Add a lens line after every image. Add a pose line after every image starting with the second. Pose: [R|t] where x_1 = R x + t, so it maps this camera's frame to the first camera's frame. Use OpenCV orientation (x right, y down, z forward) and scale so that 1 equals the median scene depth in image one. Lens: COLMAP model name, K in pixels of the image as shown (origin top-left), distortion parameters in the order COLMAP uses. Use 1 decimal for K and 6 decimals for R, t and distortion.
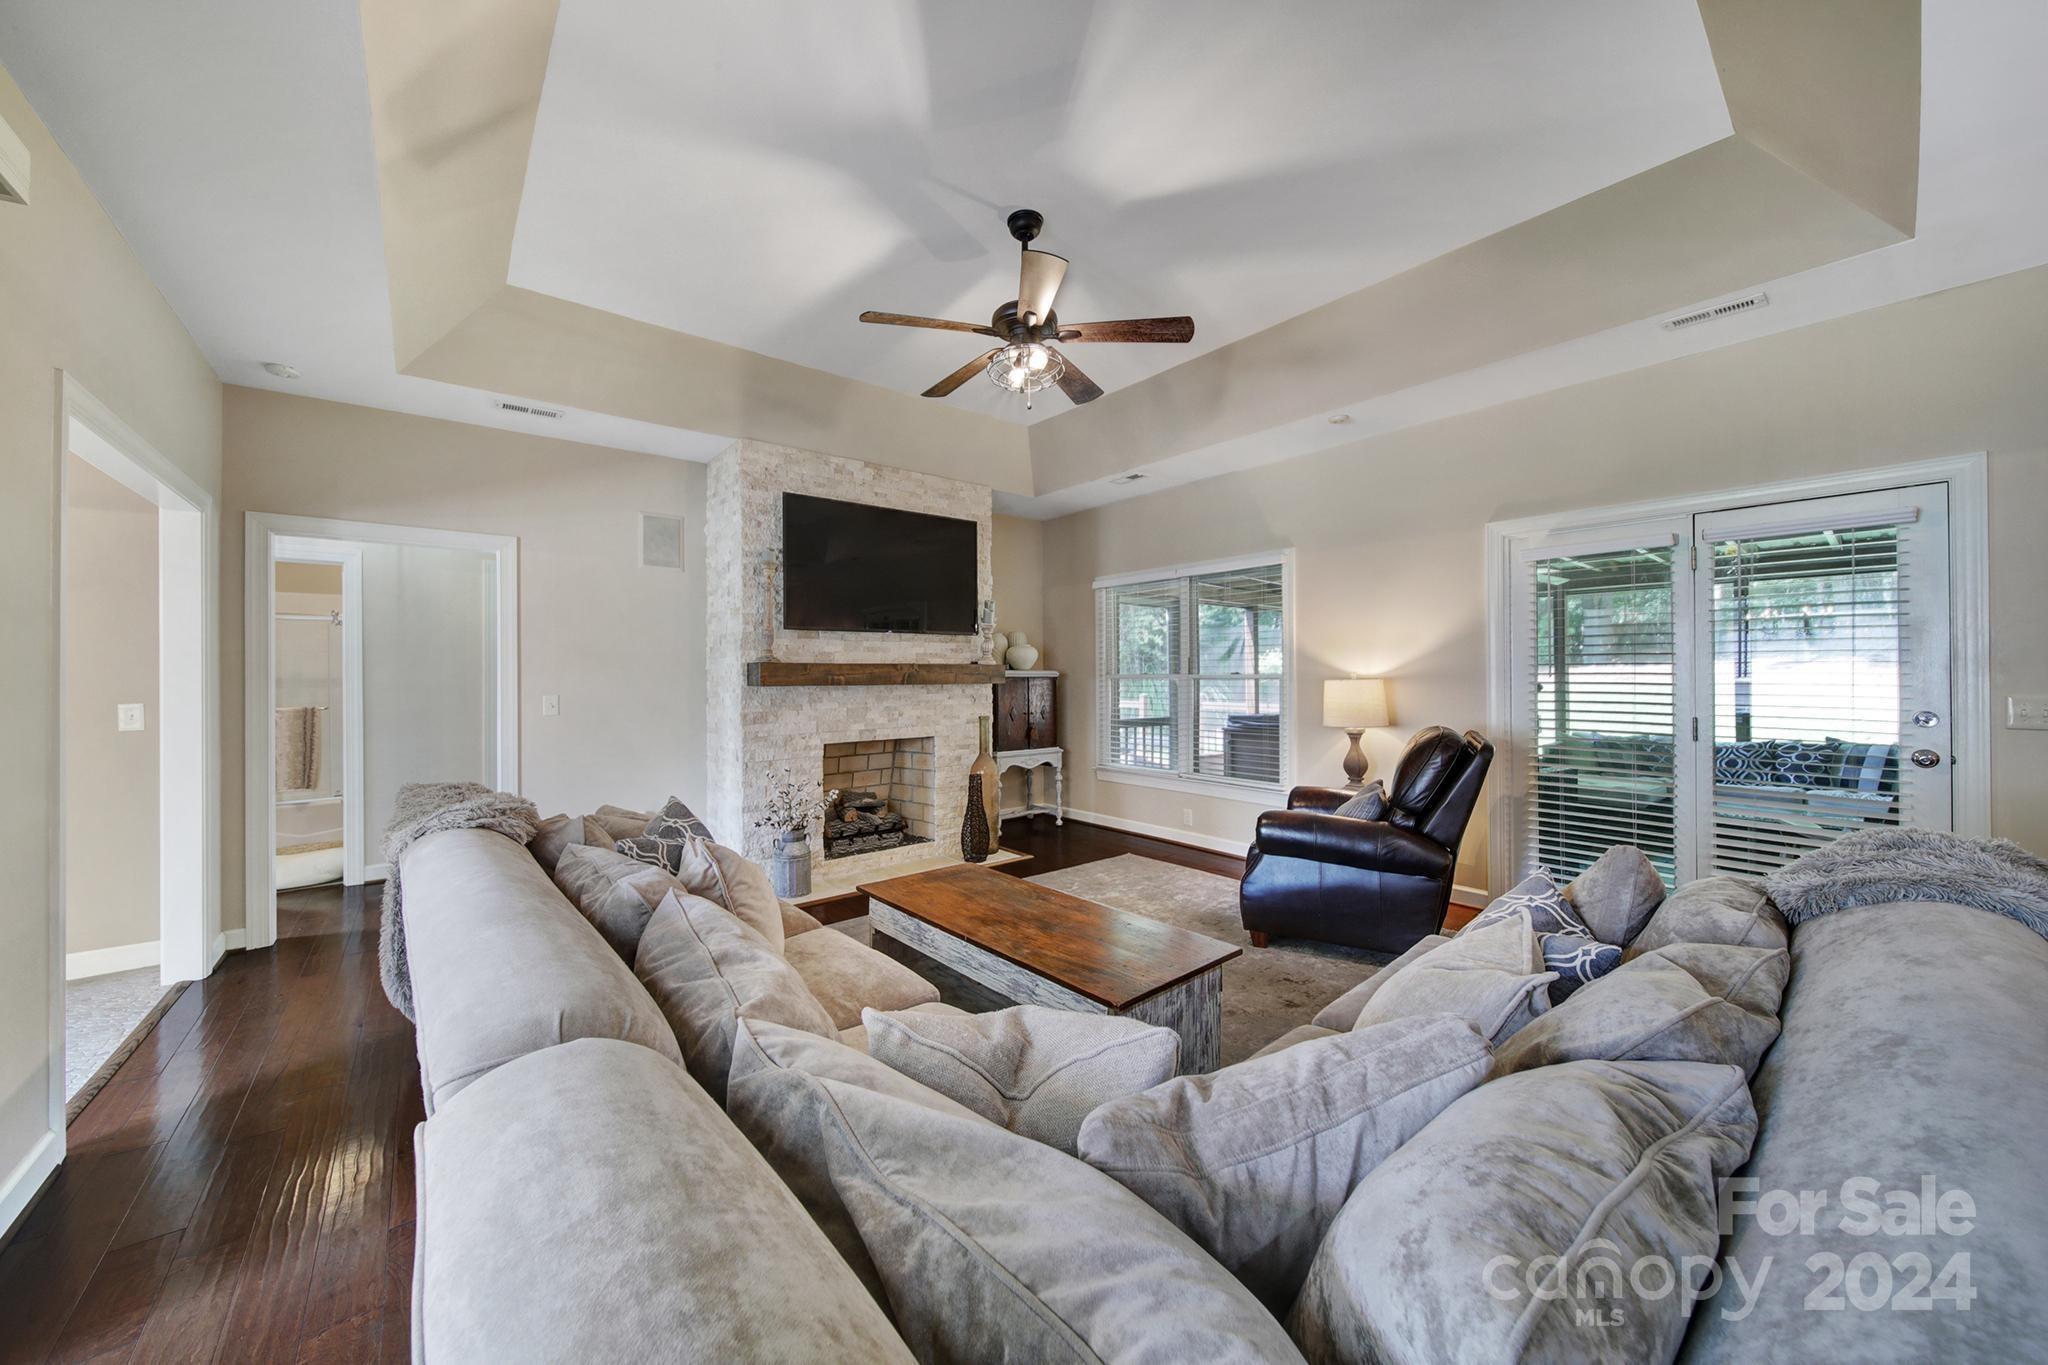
lens RADIAL K [[721.1, 0, 1017.1], [0, 721.1, 674.9], [0, 0, 1]] dist [0.001360, -0.000372]
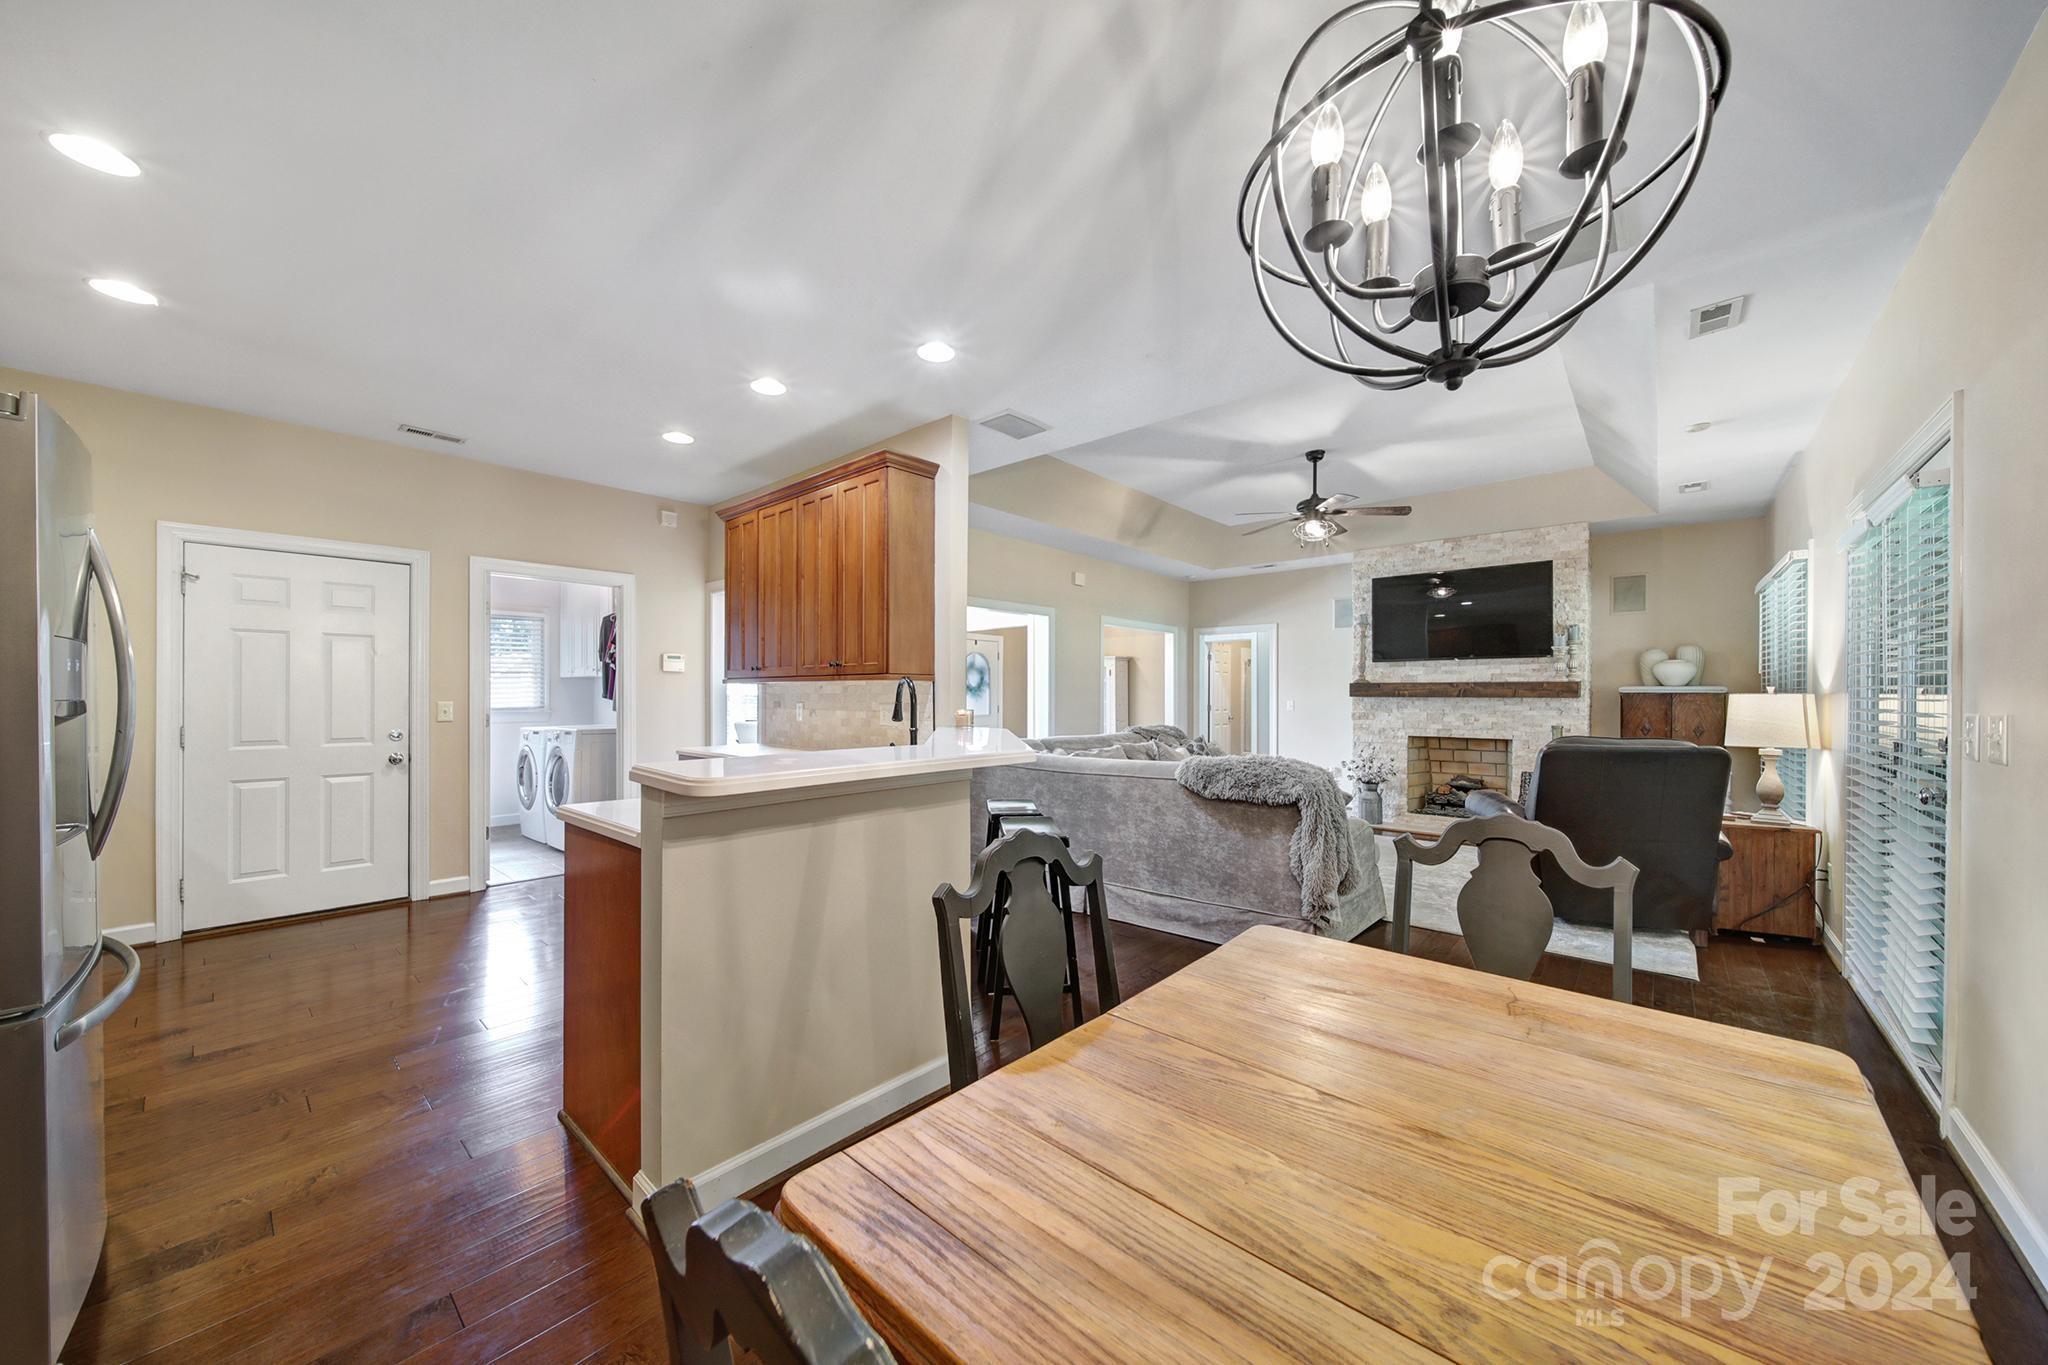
lens RADIAL K [[721.1, 0, 1010.5], [0, 721.1, 692.8], [0, 0, 1]] dist [0.001360, -0.000372]
pose [[0.157723, 0.003572, -0.987477, 1.060569], [-0.003663, 0.999989, 0.003033, 0.003789], [0.987477, 0.003139, 0.157734, -0.062459]]
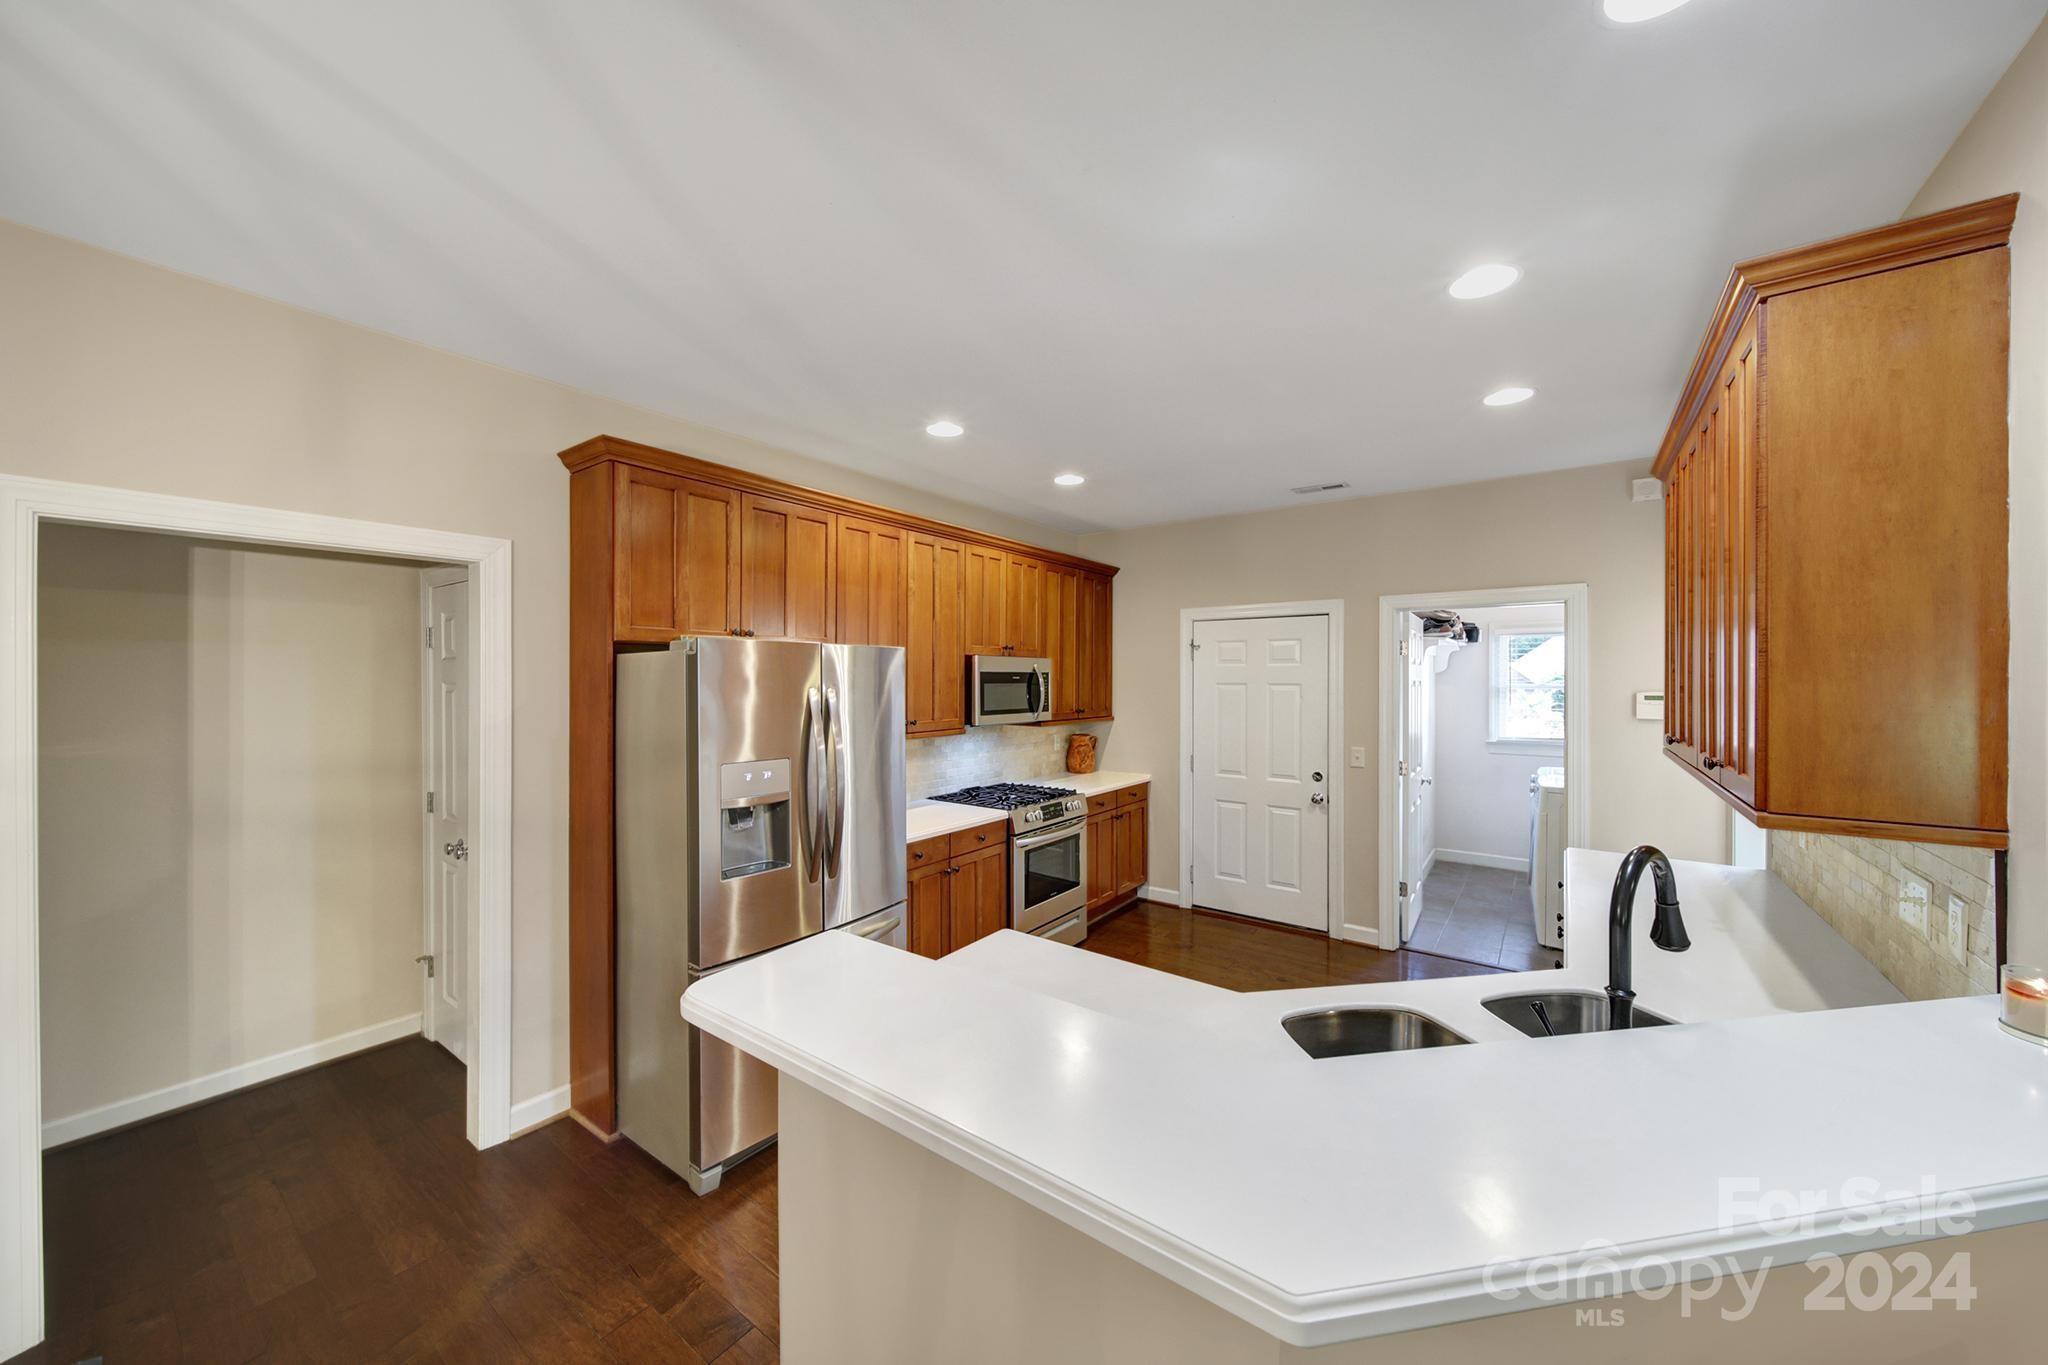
lens RADIAL K [[721.1, 0, 1018.8], [0, 721.1, 681.8], [0, 0, 1]] dist [0.001360, -0.000372]
pose [[-0.966234, 0.007461, -0.257557, 0.680009], [0.006034, 0.999962, 0.006329, -0.071562], [0.257594, 0.004561, -0.966242, 0.142994]]
